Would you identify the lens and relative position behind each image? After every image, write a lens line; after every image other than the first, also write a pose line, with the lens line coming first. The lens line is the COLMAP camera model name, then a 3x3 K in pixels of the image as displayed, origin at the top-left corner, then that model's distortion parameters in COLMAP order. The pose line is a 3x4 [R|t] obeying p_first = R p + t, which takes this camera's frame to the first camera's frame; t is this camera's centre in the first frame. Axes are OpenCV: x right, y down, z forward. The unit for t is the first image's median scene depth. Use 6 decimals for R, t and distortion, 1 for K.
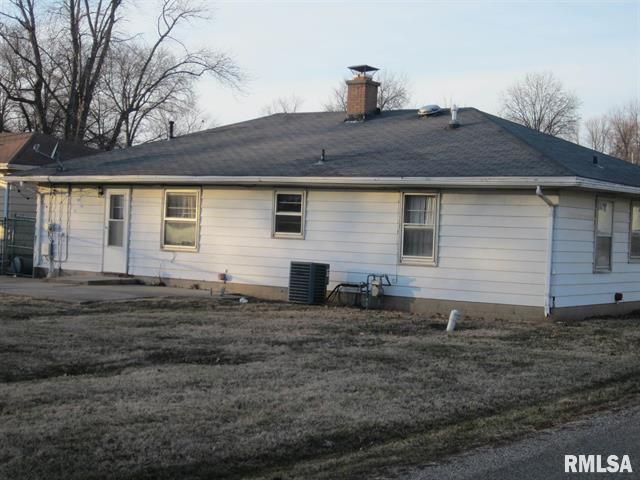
lens RADIAL K [[1121.7, 0, 321.7], [0, 1121.7, 241.9], [0, 0, 1]] dist [-0.093229, 0.000000]
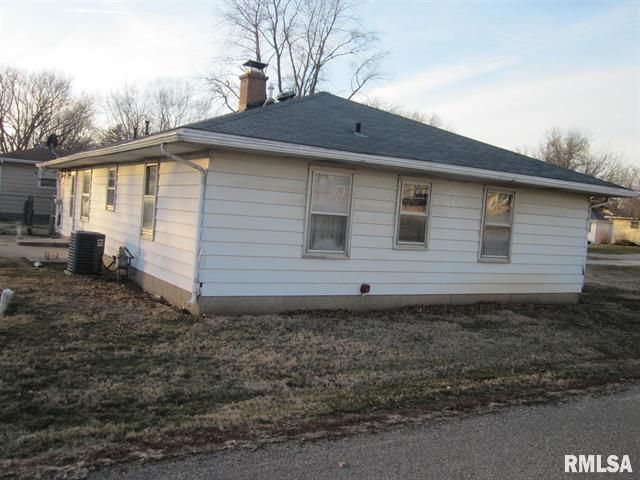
lens RADIAL K [[634.1, 0, 320.4], [0, 634.1, 238.4], [0, 0, 1]] dist [0.003538, 0.000000]
pose [[0.927657, 0.047012, -0.370462, 0.418397], [-0.044277, 0.998893, 0.015889, 0.005236], [0.370799, 0.001664, 0.928712, 0.548139]]
